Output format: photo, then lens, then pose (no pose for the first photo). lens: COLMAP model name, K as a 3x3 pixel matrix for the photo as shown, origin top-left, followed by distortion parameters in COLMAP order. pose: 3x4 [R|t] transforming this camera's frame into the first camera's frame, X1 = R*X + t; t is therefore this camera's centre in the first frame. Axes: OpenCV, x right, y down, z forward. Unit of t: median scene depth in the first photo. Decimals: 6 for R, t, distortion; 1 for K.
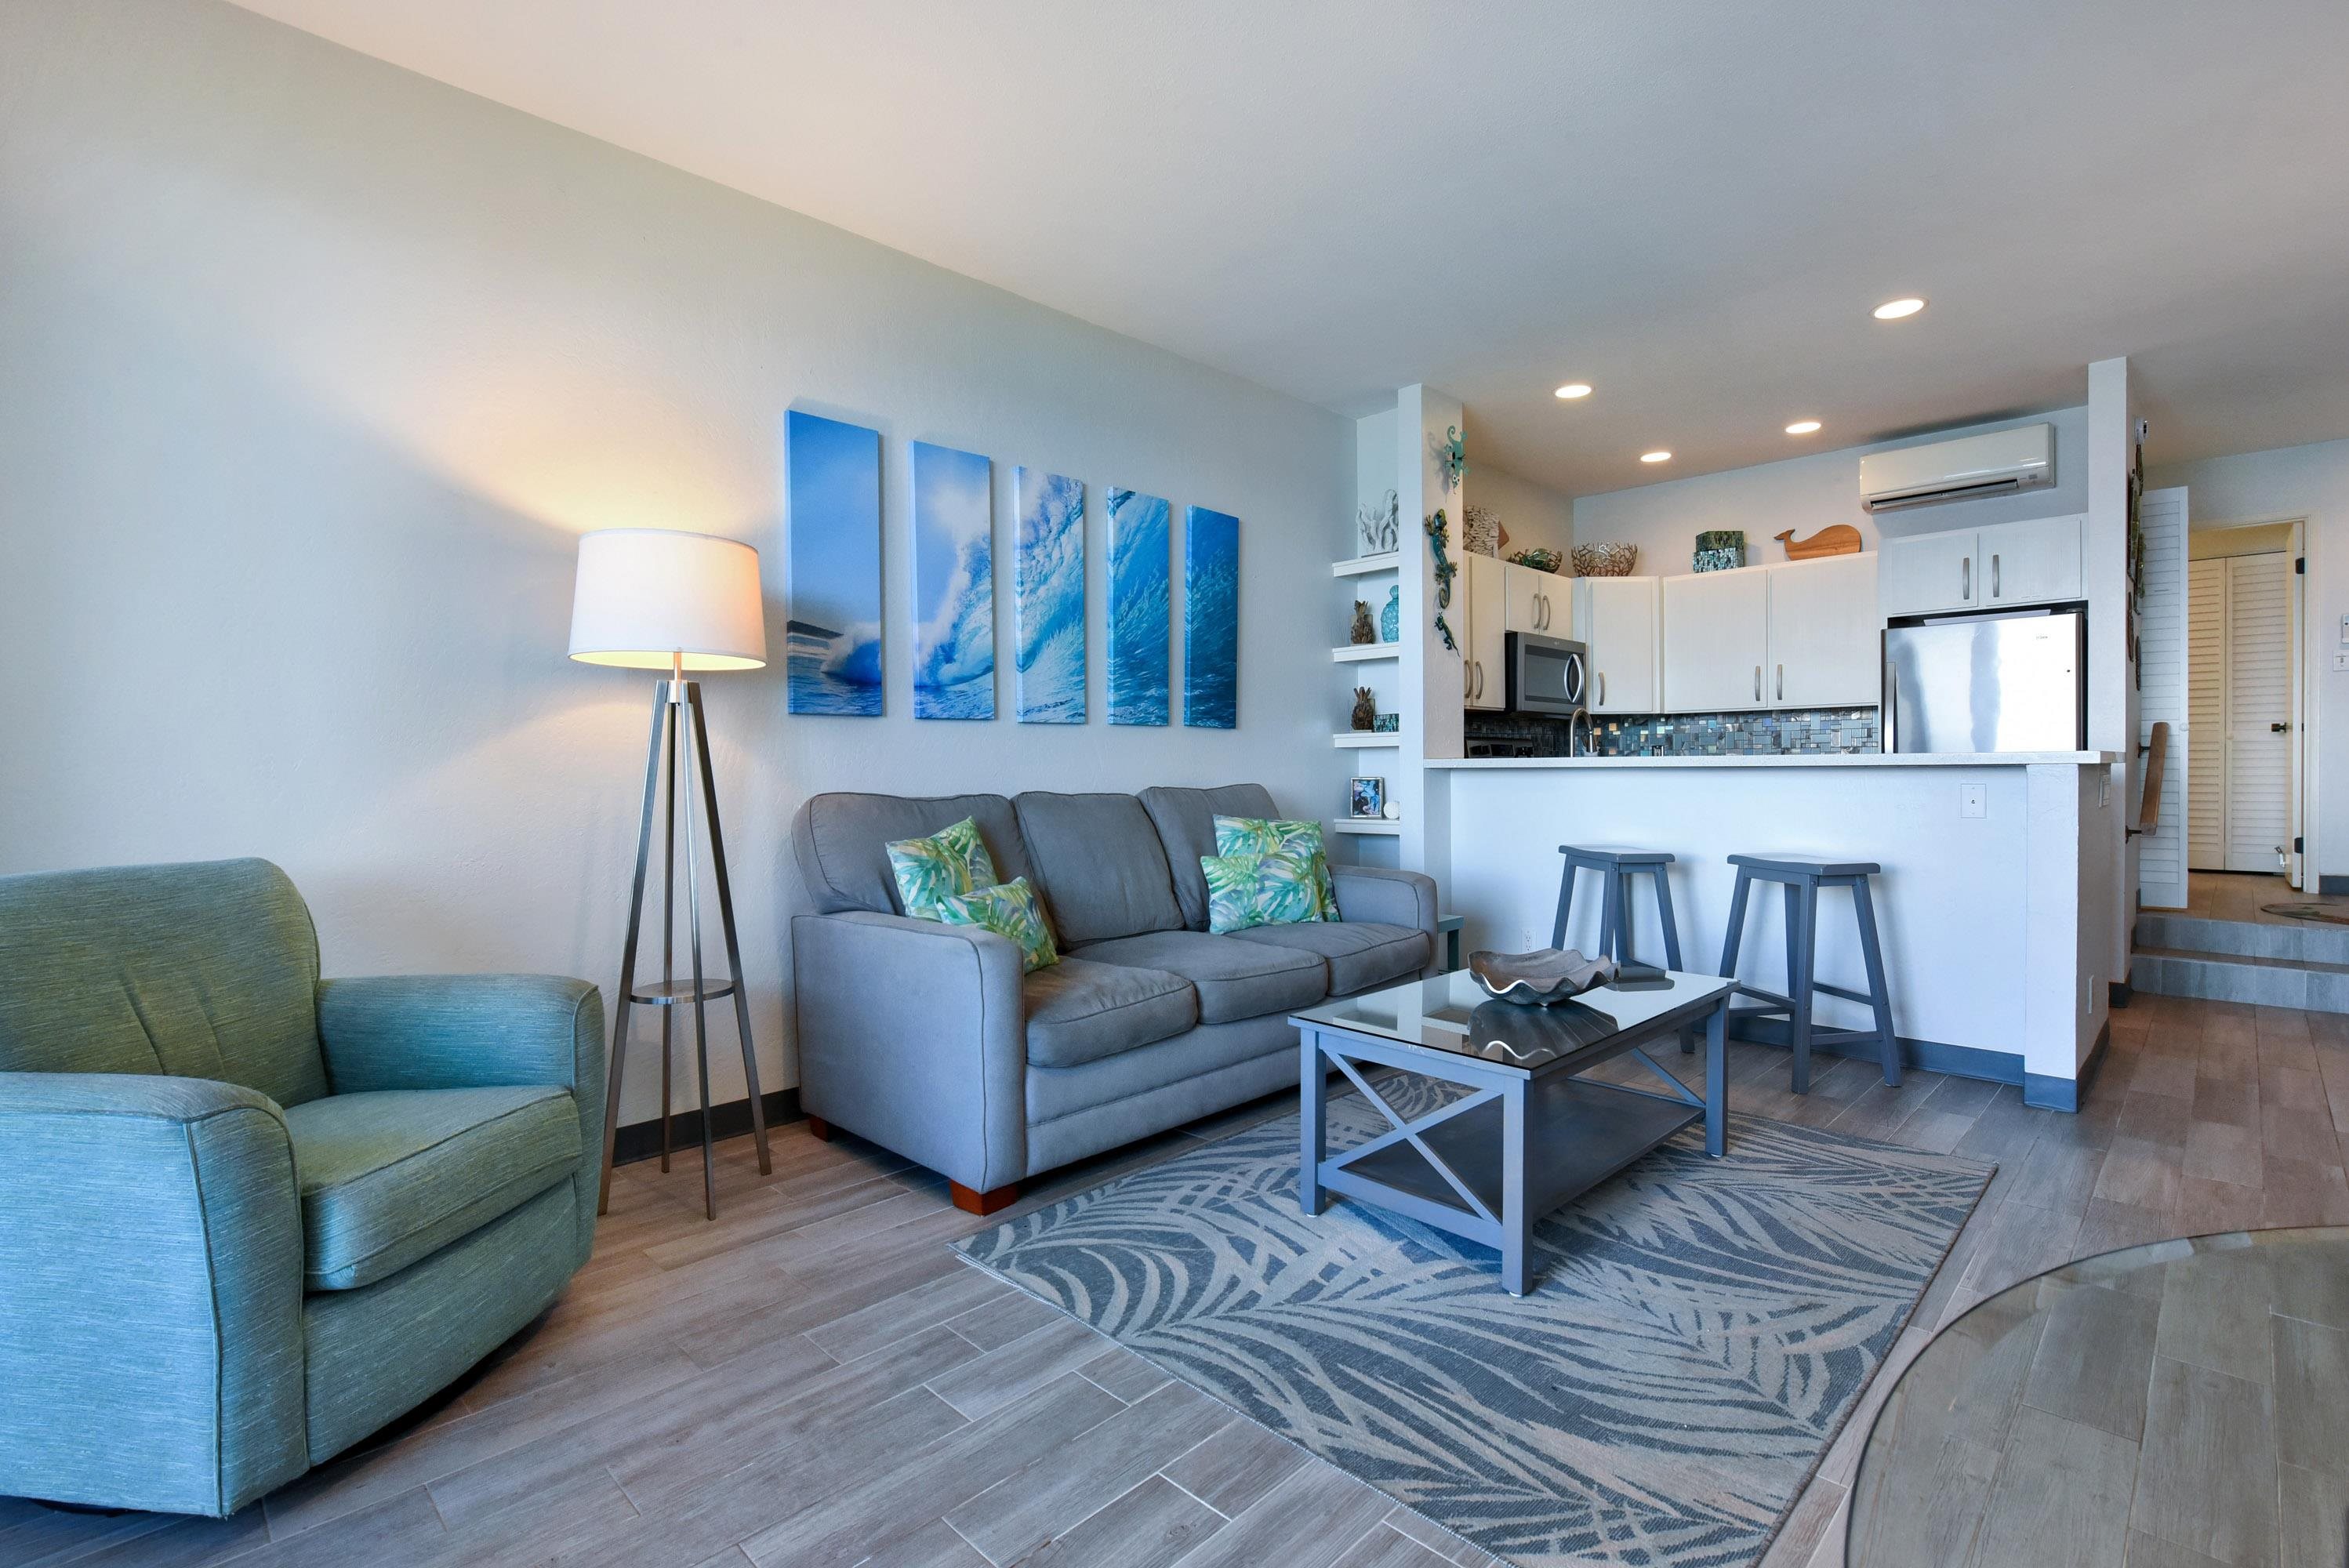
lens RADIAL K [[1043.7, 0, 1269.1], [0, 1043.7, 776.7], [0, 0, 1]] dist [0.000834, 0.000351]
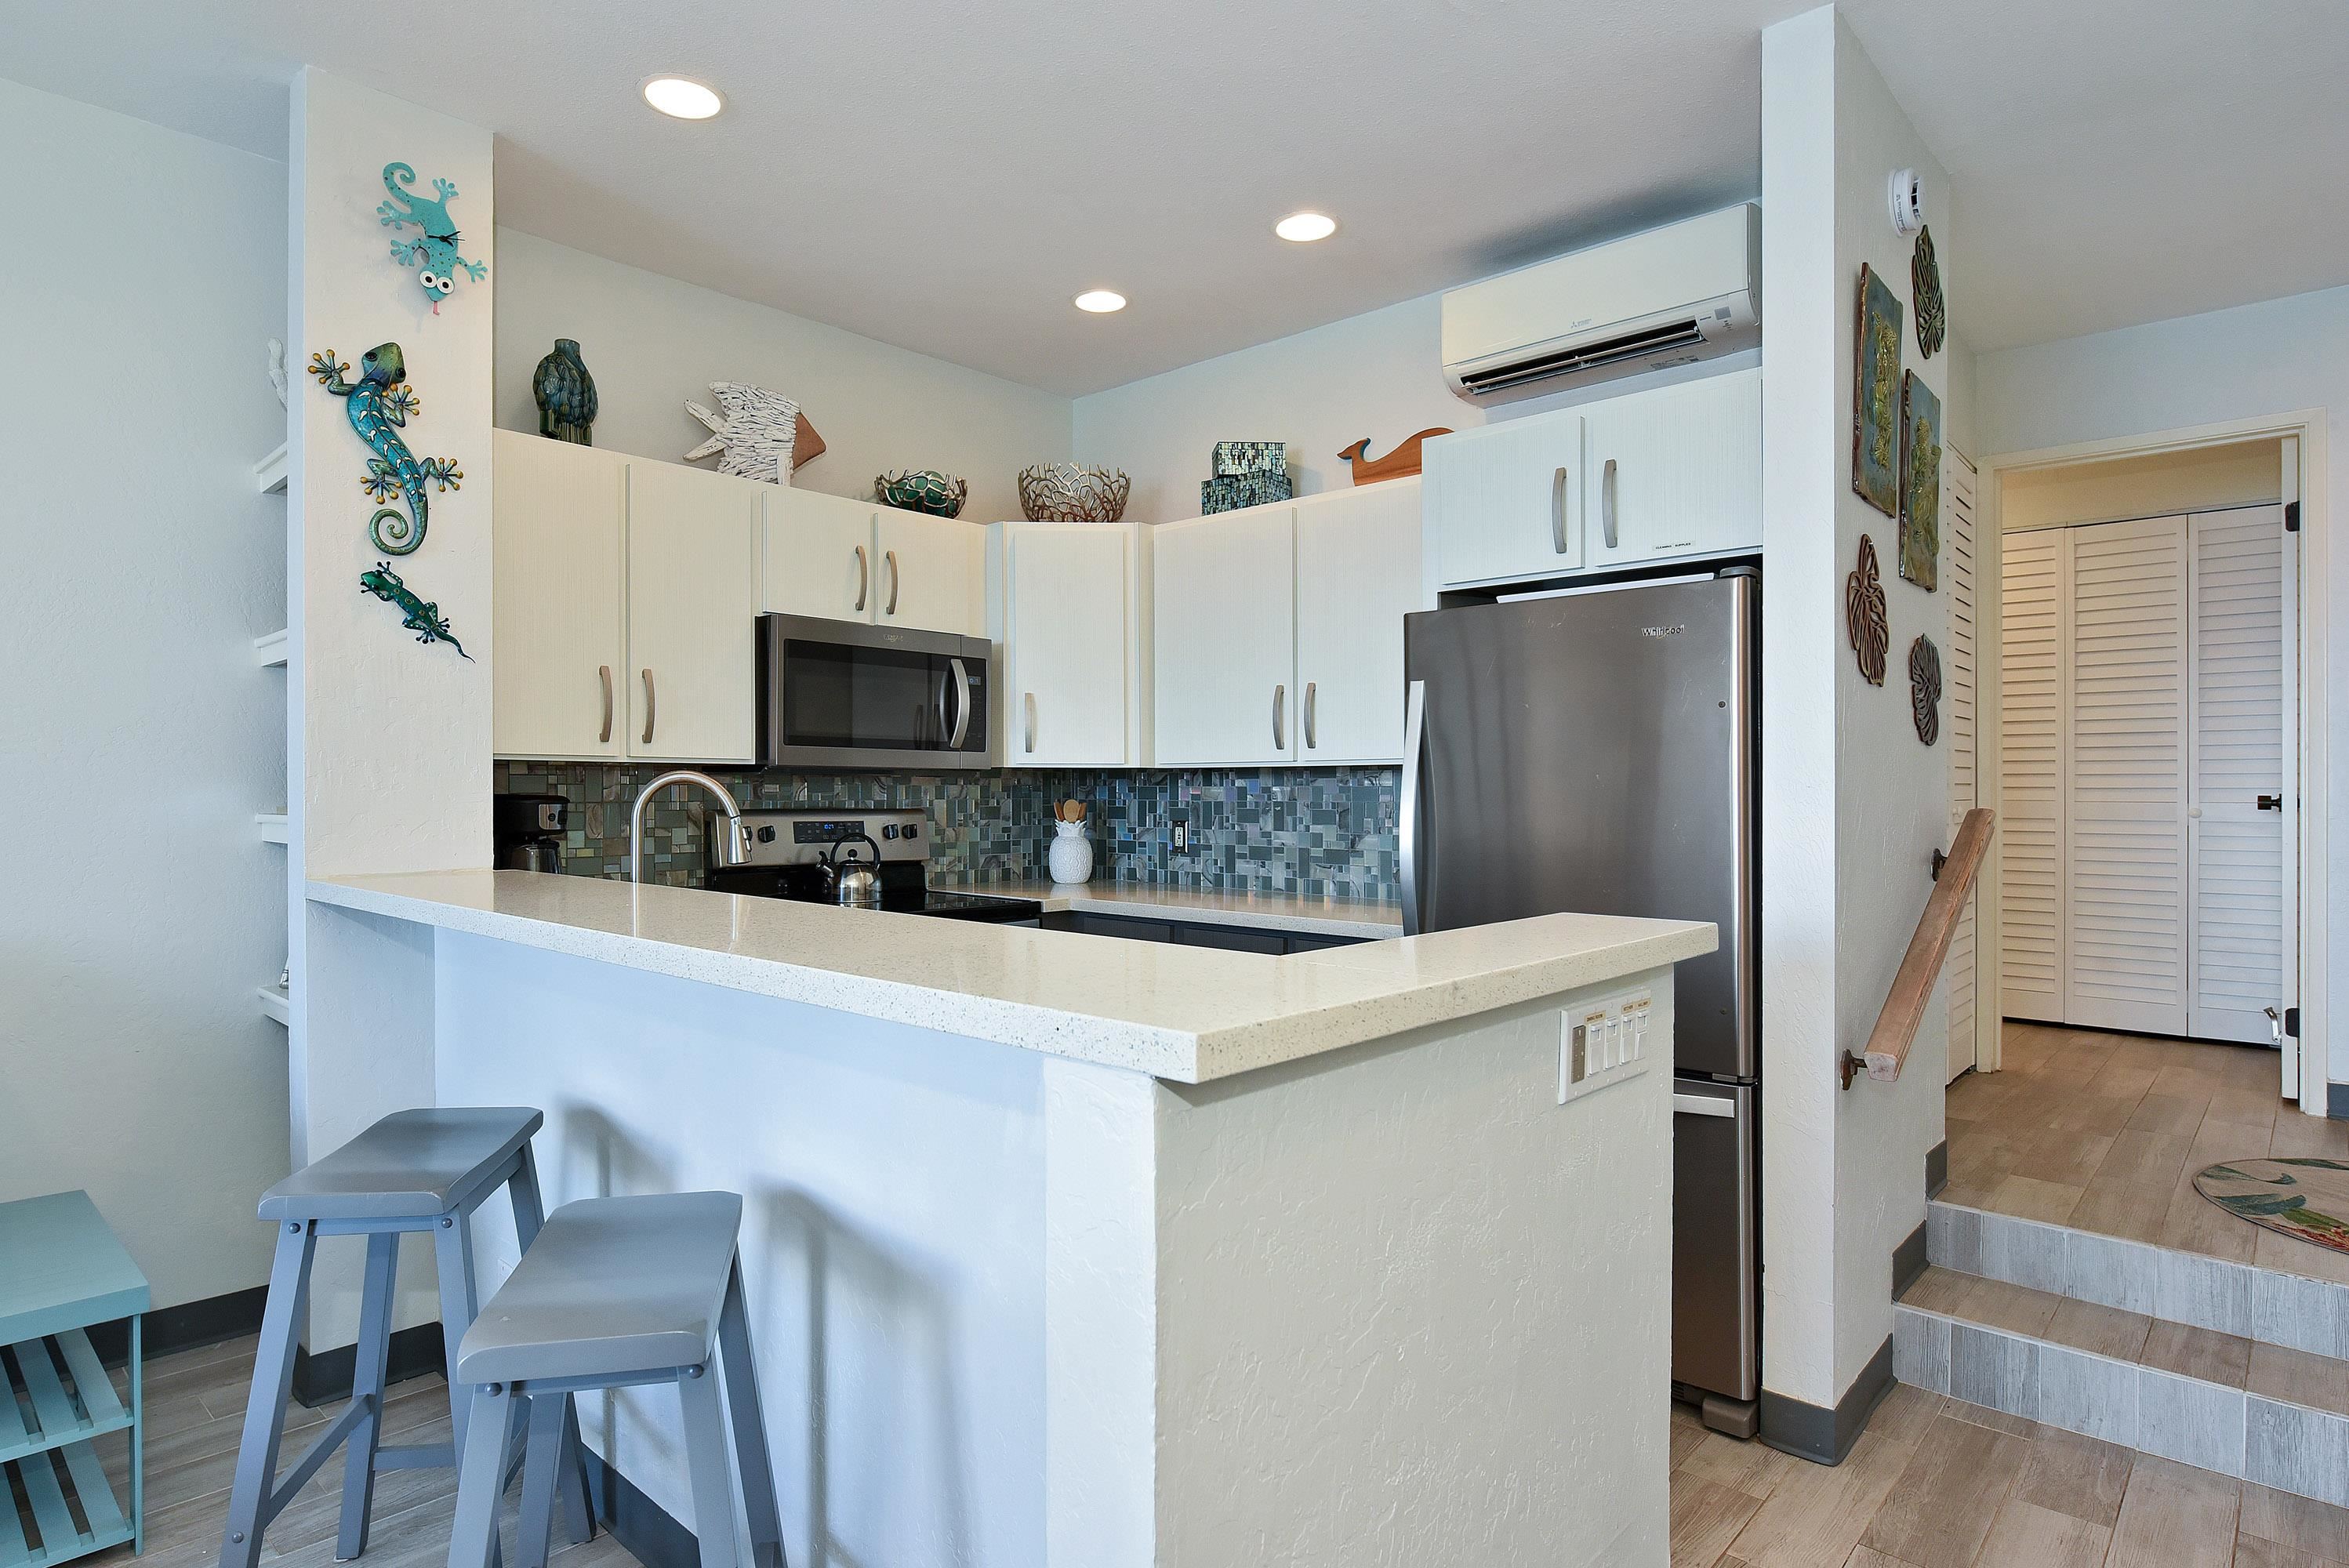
lens RADIAL K [[1211.9, 0, 1174.5], [0, 1211.9, 784.0], [0, 0, 1]] dist [-0.001630, 0.001424]
pose [[0.999895, 0.012361, -0.007583, 0.422063], [-0.012498, 0.999756, -0.018237, -0.042998], [0.007356, 0.018330, 0.999805, 0.375225]]
